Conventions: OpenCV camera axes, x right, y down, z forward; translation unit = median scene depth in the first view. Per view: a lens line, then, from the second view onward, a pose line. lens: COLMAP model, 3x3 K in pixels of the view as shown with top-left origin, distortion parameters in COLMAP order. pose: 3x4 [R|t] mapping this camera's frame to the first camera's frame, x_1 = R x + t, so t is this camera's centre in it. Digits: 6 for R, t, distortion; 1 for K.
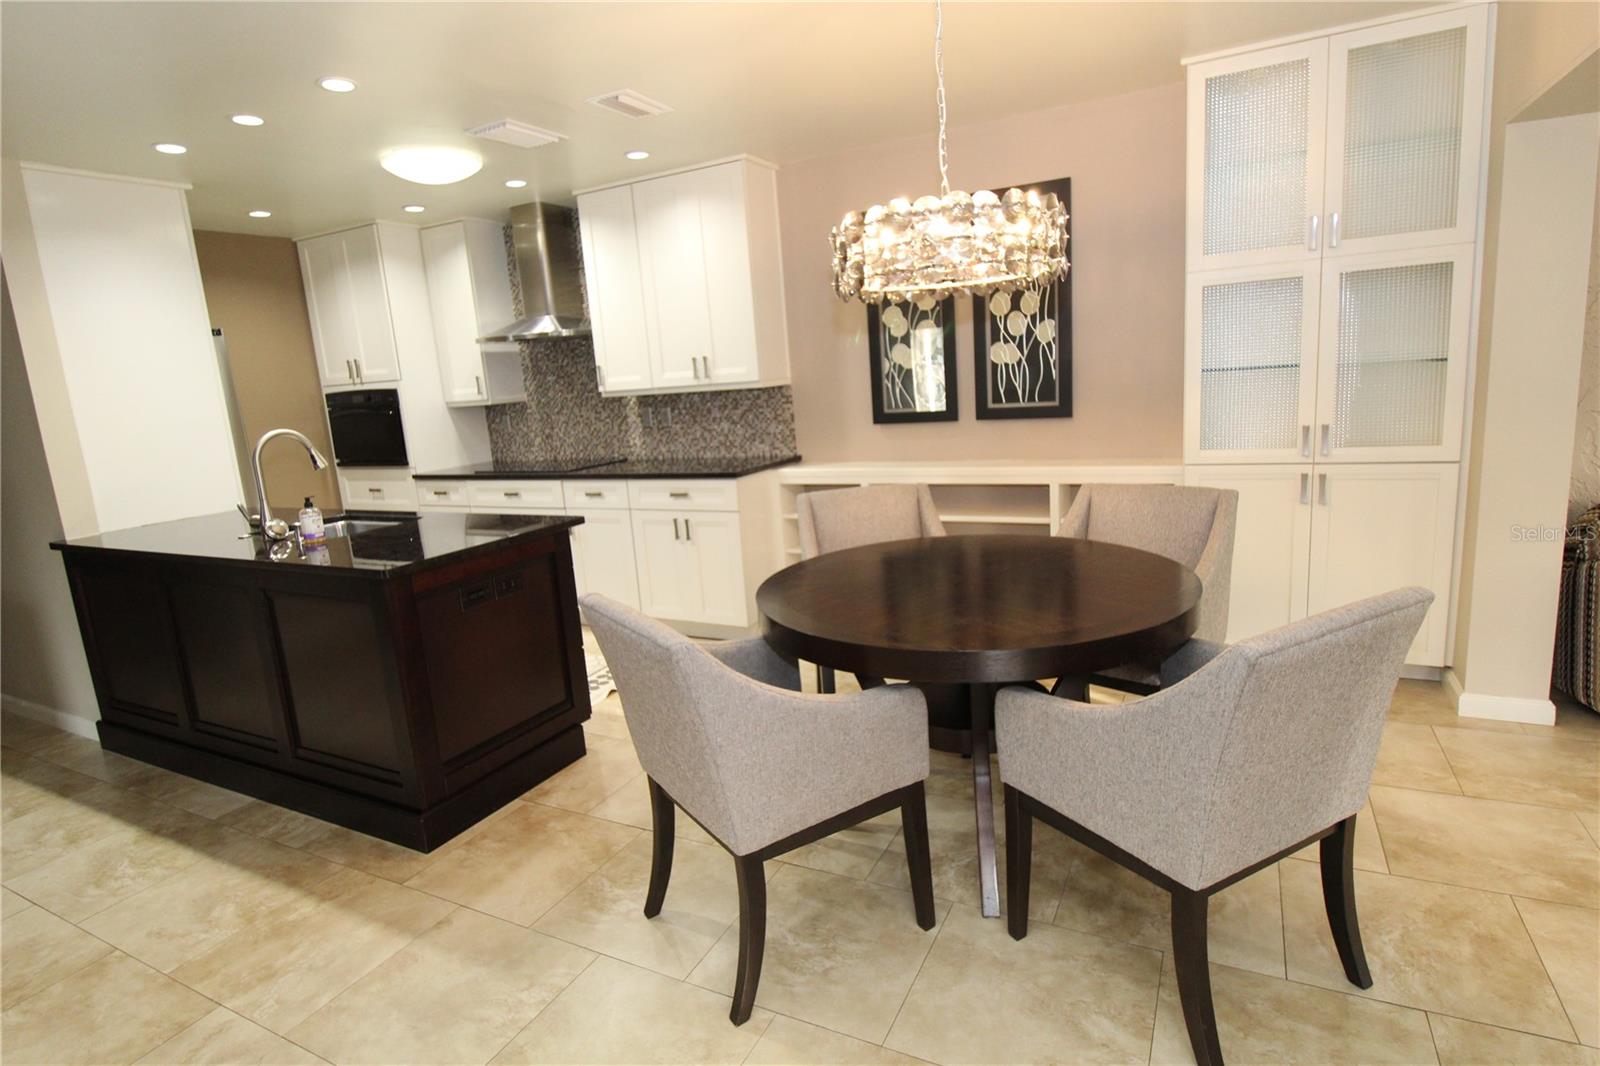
lens RADIAL K [[817.2, 0, 793.6], [0, 817.2, 524.6], [0, 0, 1]] dist [0.001238, -0.002256]
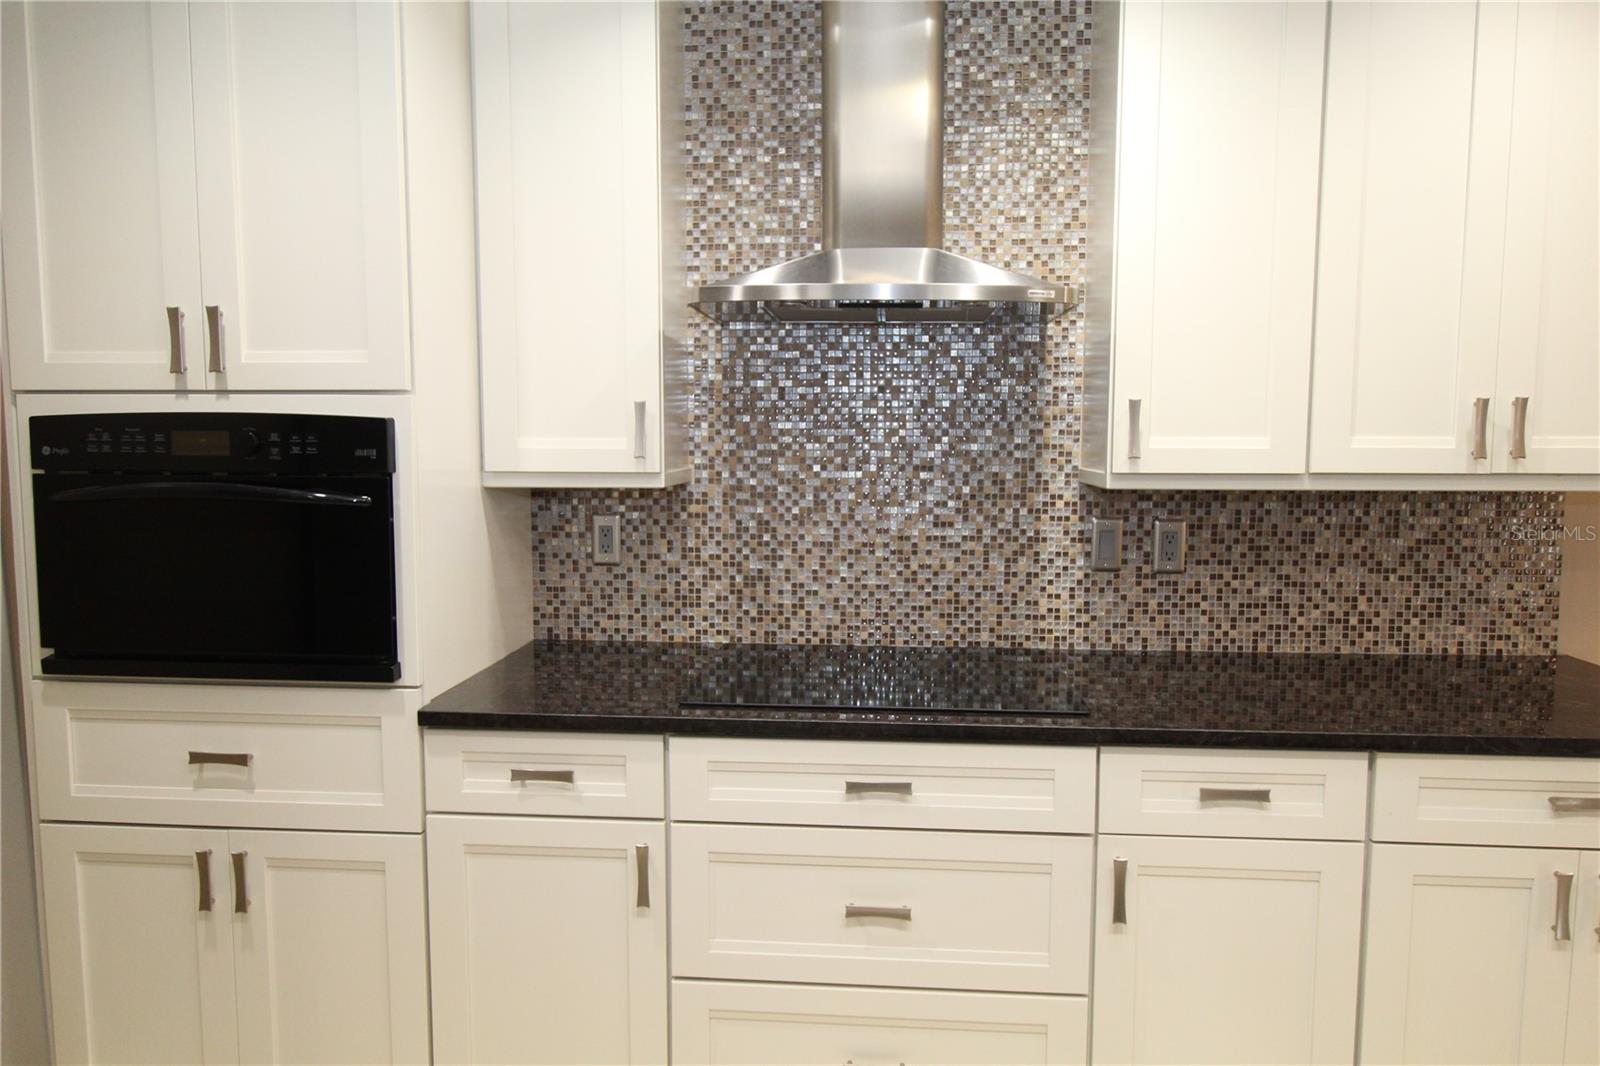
lens RADIAL K [[999.3, 0, 805.7], [0, 999.3, 522.5], [0, 0, 1]] dist [-0.001225, -0.001792]
pose [[0.917005, 0.037899, 0.397071, -0.494712], [0.007959, 0.993539, -0.113210, -0.088716], [-0.398797, 0.106975, 0.910779, 0.624839]]
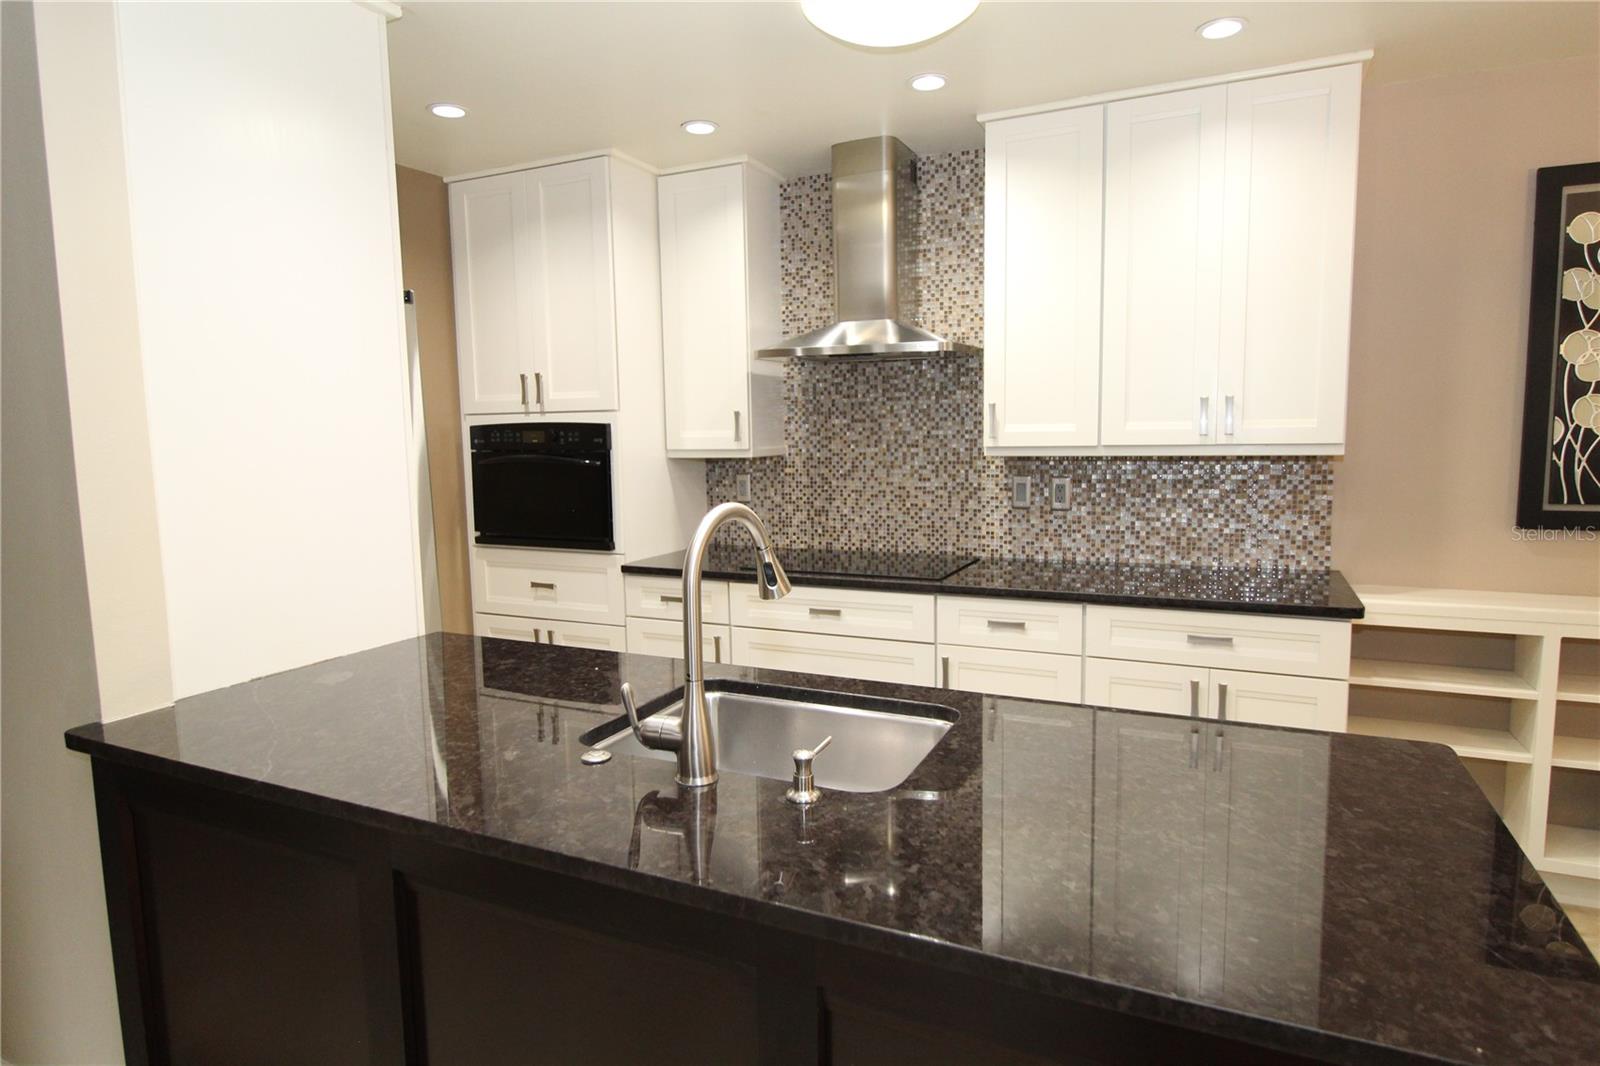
lens RADIAL K [[888.0, 0, 805.9], [0, 888.0, 525.4], [0, 0, 1]] dist [-0.003594, -0.002449]
pose [[0.997509, 0.048275, 0.051437, -0.373534], [-0.043966, 0.995675, -0.081842, -0.043770], [-0.055166, 0.079376, 0.995317, 0.343335]]
